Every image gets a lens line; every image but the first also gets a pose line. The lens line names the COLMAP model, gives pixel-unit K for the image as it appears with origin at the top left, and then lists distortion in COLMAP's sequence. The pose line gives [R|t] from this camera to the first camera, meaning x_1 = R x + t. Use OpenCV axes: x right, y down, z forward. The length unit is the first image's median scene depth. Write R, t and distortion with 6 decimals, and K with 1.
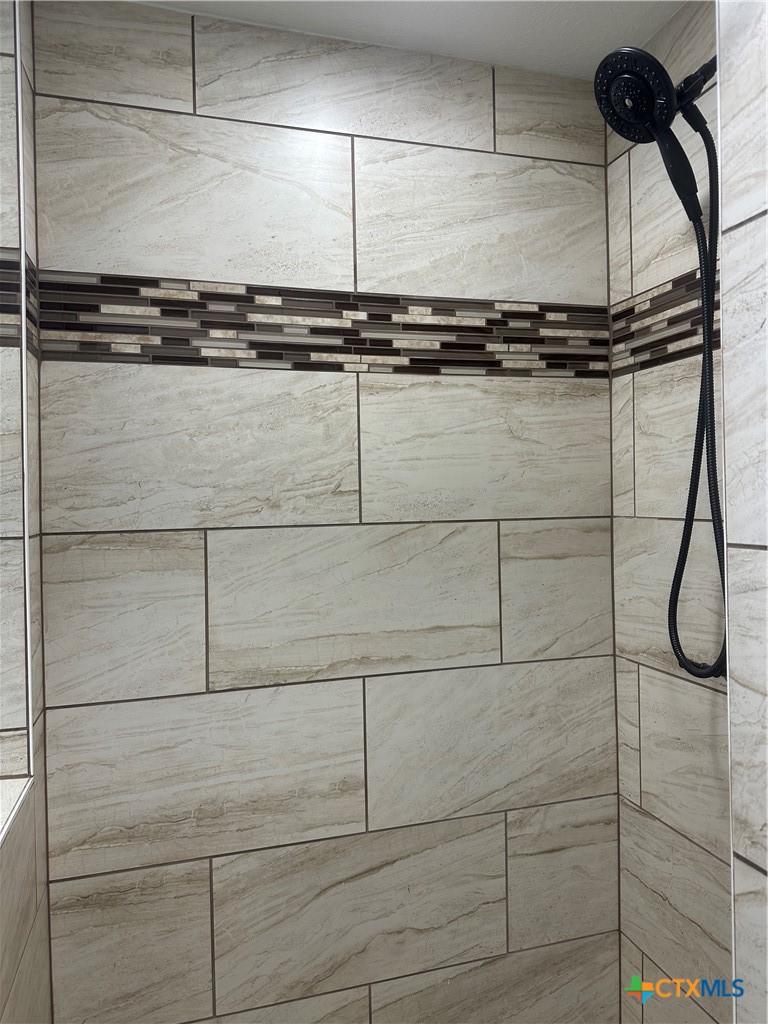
lens RADIAL K [[723.1, 0, 392.4], [0, 723.1, 506.2], [0, 0, 1]] dist [0.022720, -0.029188]
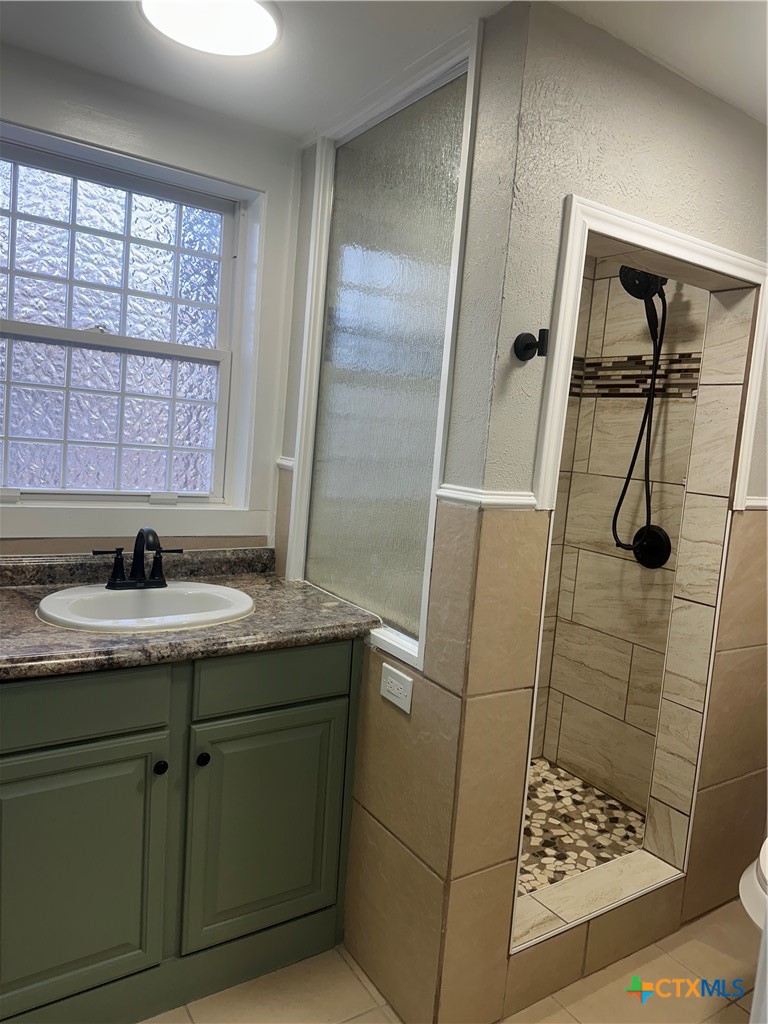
lens RADIAL K [[723.1, 0, 375.7], [0, 723.1, 510.1], [0, 0, 1]] dist [0.022720, -0.029188]
pose [[0.952478, 0.075202, 0.295179, -0.767191], [-0.104644, 0.990851, 0.085226, 0.006810], [-0.286069, -0.112065, 0.951633, -0.684184]]
